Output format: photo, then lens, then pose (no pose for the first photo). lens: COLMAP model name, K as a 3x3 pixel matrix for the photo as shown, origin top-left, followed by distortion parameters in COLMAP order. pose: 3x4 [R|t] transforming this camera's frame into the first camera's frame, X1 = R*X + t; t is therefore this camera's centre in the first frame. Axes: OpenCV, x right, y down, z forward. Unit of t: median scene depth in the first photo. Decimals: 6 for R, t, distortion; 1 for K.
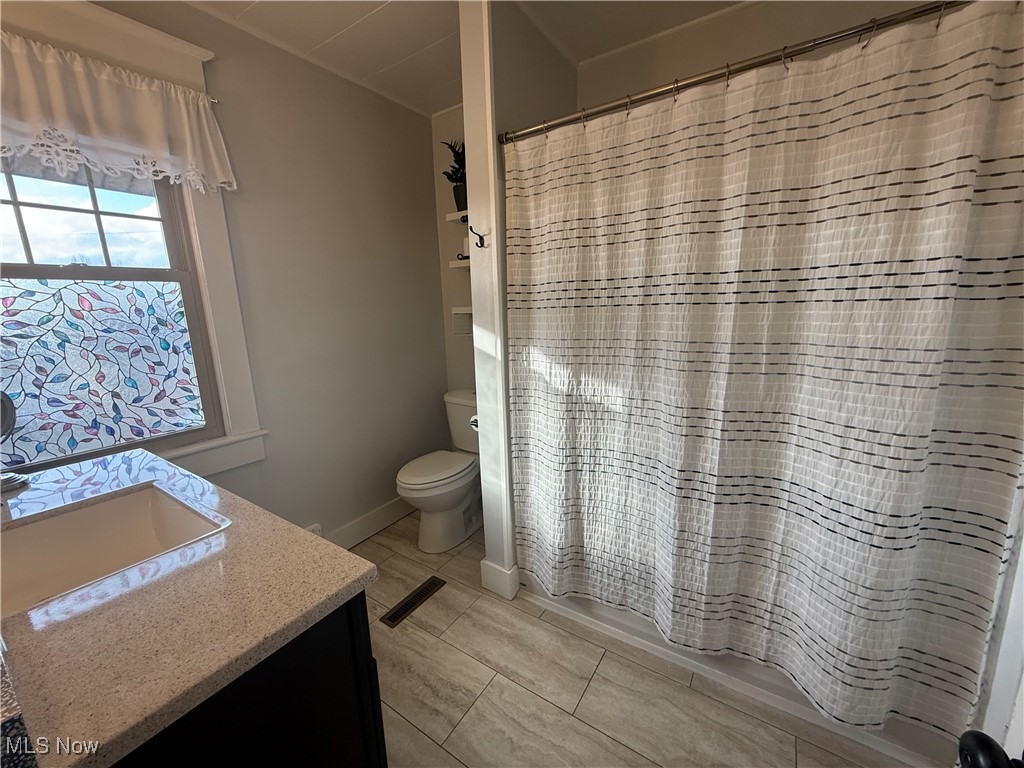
lens RADIAL K [[409.0, 0, 508.2], [0, 409.0, 383.8], [0, 0, 1]] dist [0.000898, 0.000162]
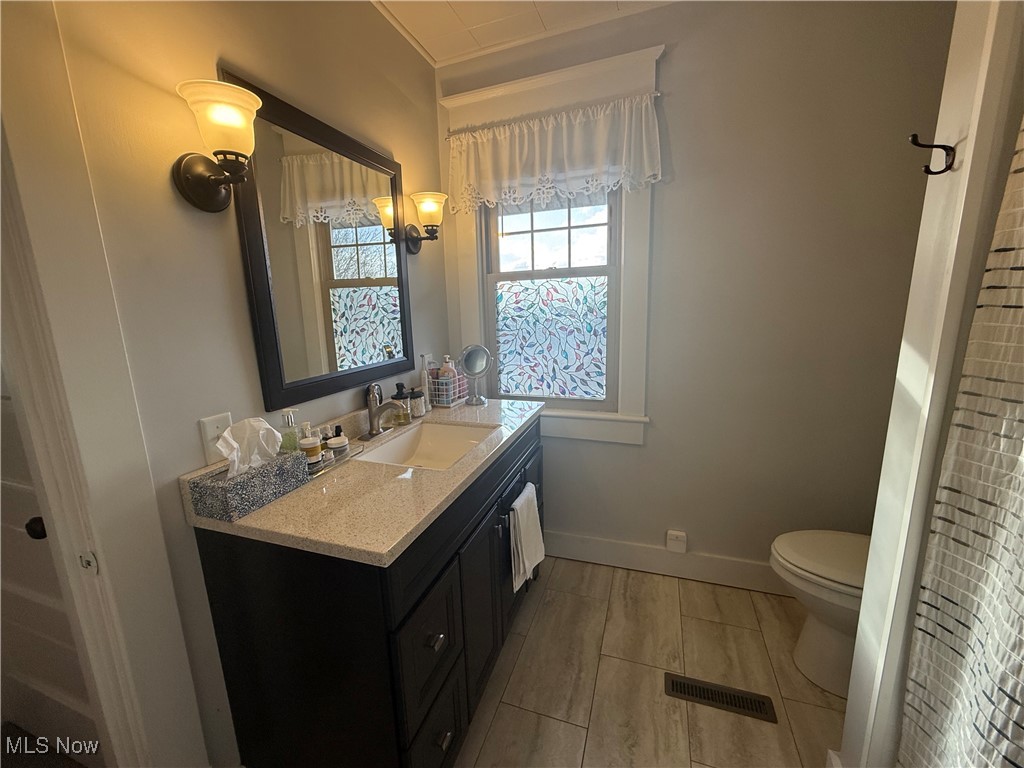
lens RADIAL K [[409.0, 0, 508.2], [0, 409.0, 383.8], [0, 0, 1]] dist [0.000898, 0.000162]
pose [[0.251155, 0.208167, -0.945298, 0.316801], [-0.164861, 0.971531, 0.170143, -0.104034], [0.953804, 0.113111, 0.278324, 0.449804]]
